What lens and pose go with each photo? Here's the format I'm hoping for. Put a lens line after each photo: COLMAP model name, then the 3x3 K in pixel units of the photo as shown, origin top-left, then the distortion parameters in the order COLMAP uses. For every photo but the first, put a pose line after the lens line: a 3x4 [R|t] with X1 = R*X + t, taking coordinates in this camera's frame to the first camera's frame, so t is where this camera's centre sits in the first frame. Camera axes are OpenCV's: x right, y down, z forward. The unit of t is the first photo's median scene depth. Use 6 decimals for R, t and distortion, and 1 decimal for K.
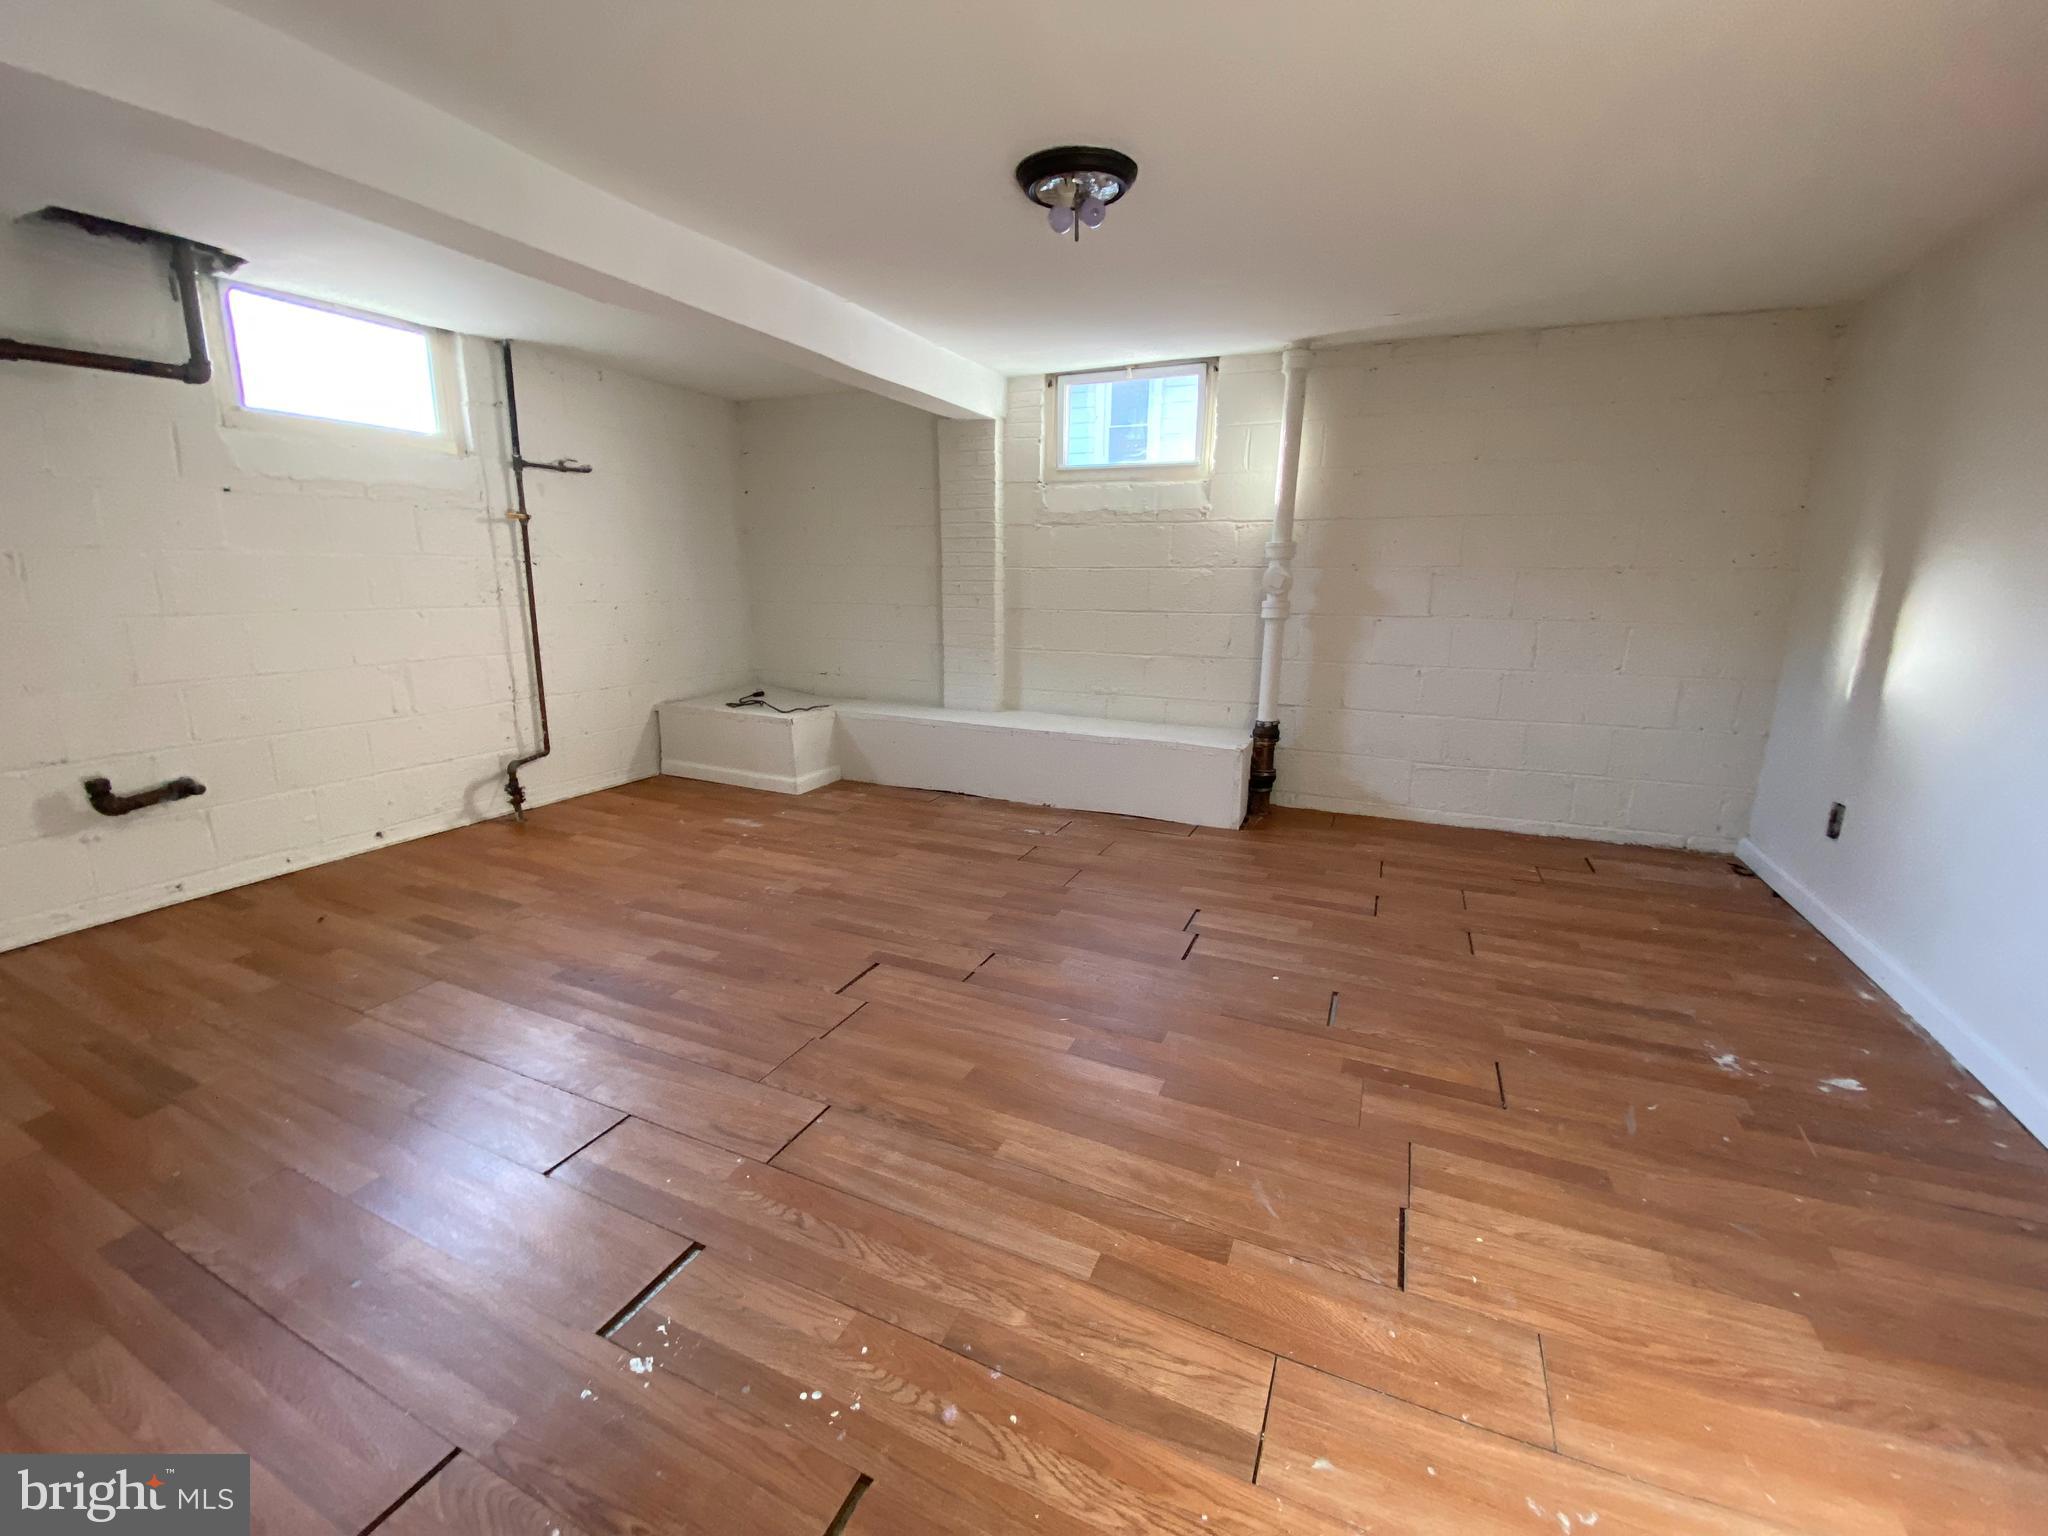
lens RADIAL K [[826.7, 0, 1024.0], [0, 826.7, 768.0], [0, 0, 1]] dist [0.031245, -0.024672]
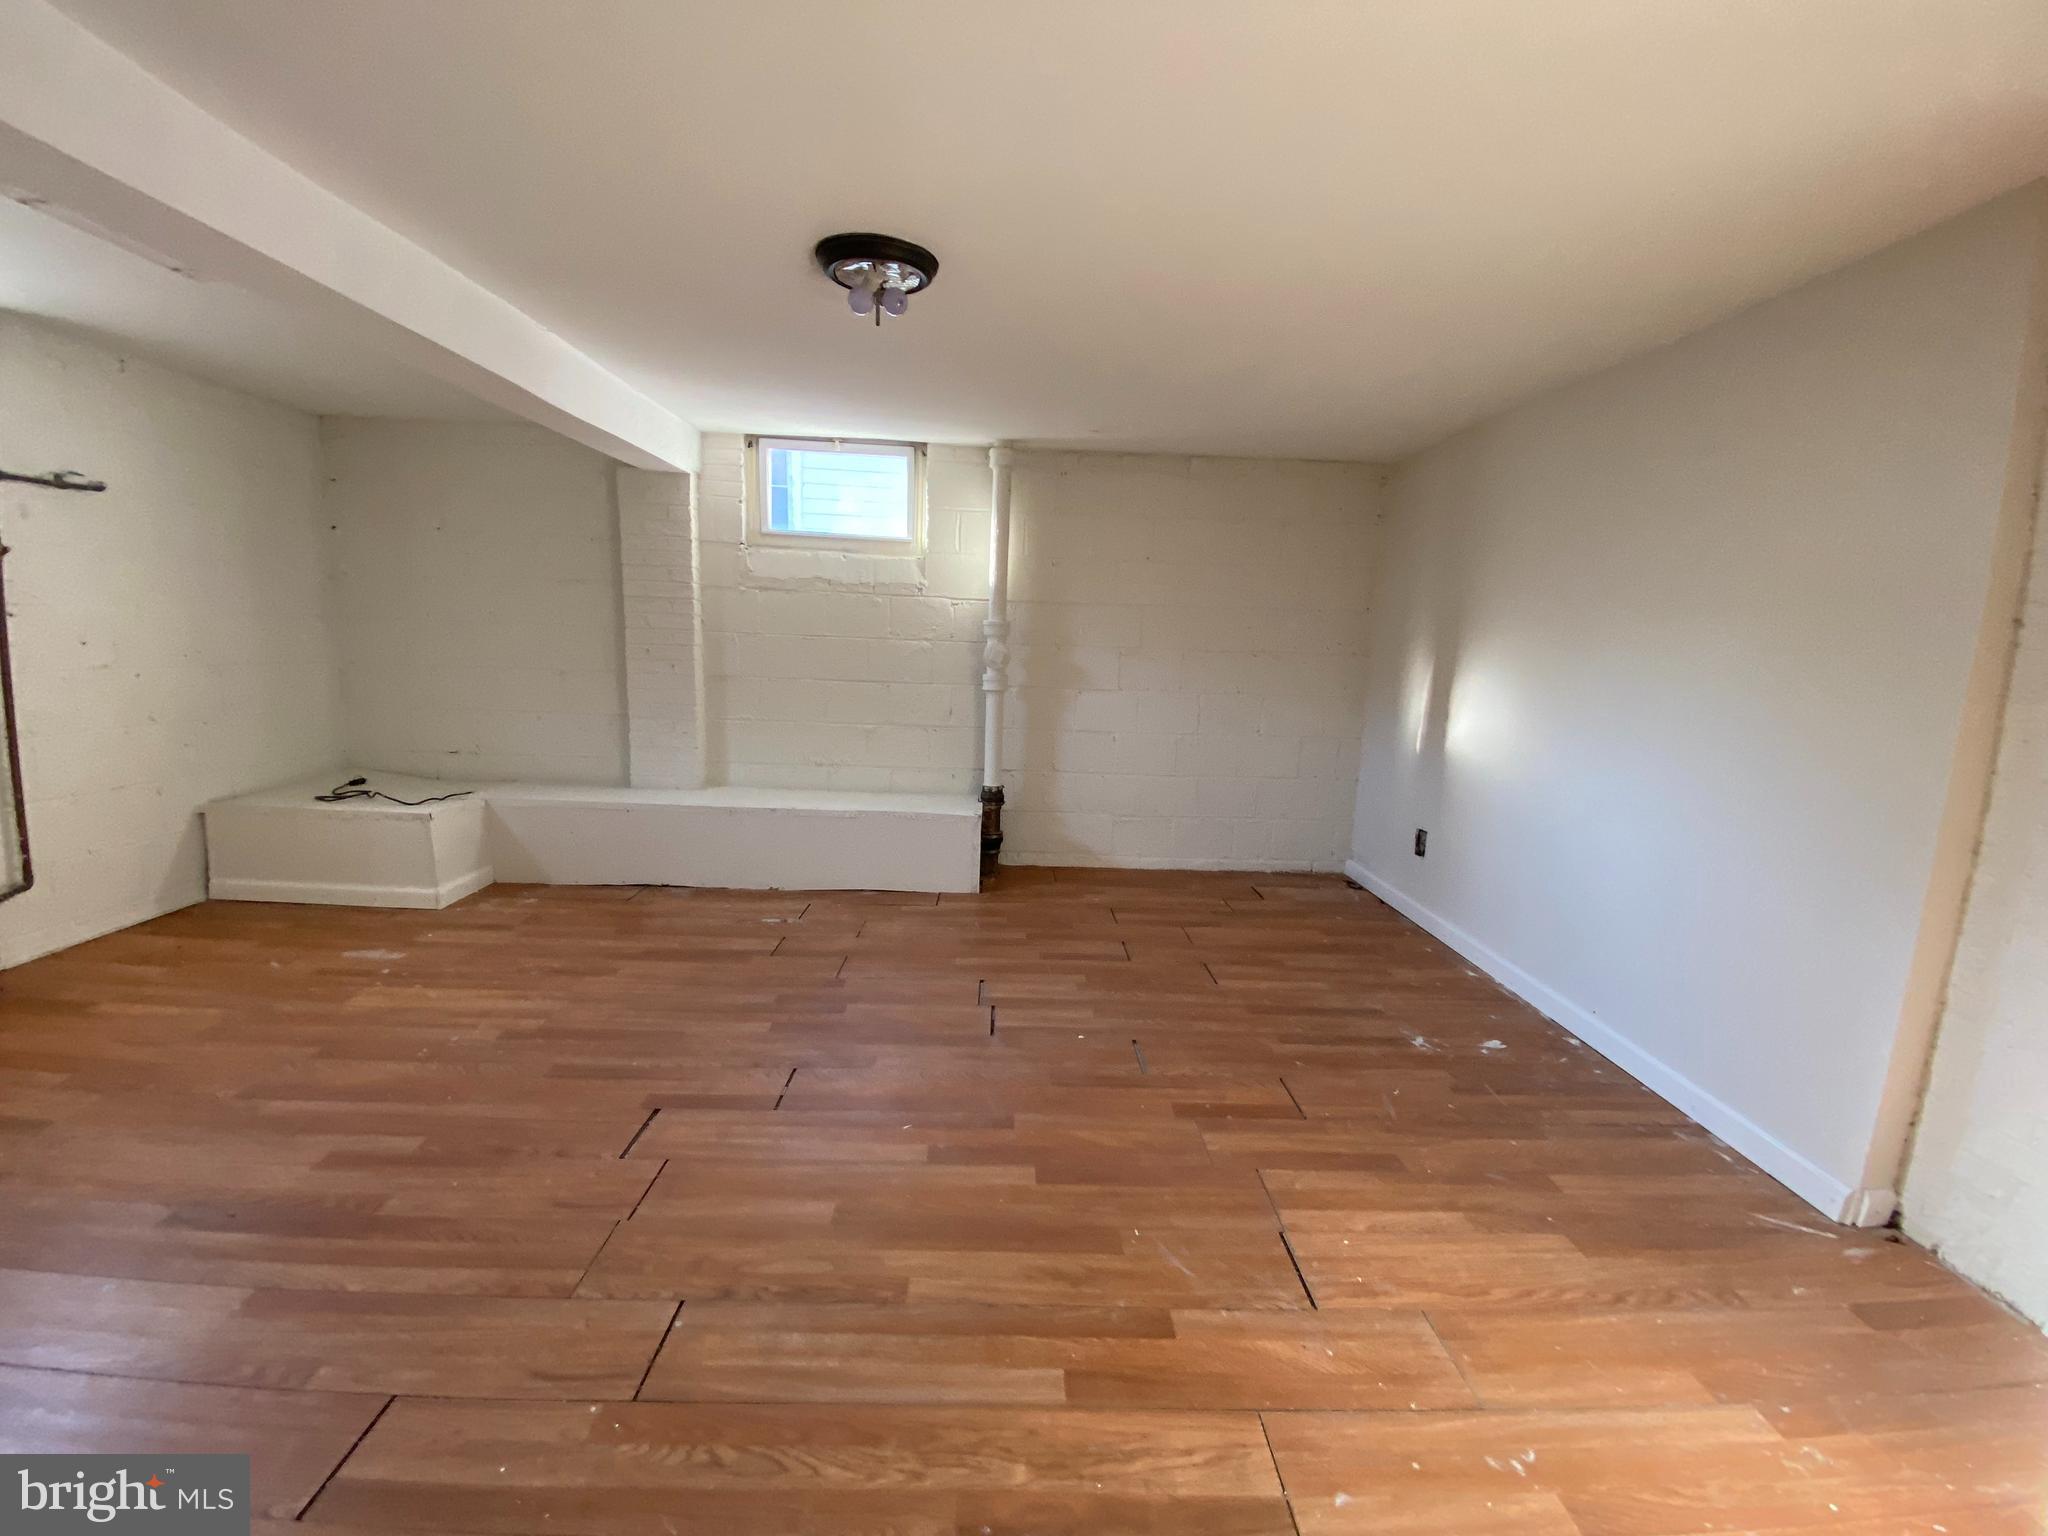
lens RADIAL K [[831.1, 0, 1024.0], [0, 831.1, 768.0], [0, 0, 1]] dist [0.030938, -0.026455]
pose [[0.901926, -0.041891, 0.429853, -0.185440], [0.071166, 0.996095, -0.052248, -0.033485], [-0.425986, 0.077715, 0.901386, 0.053363]]
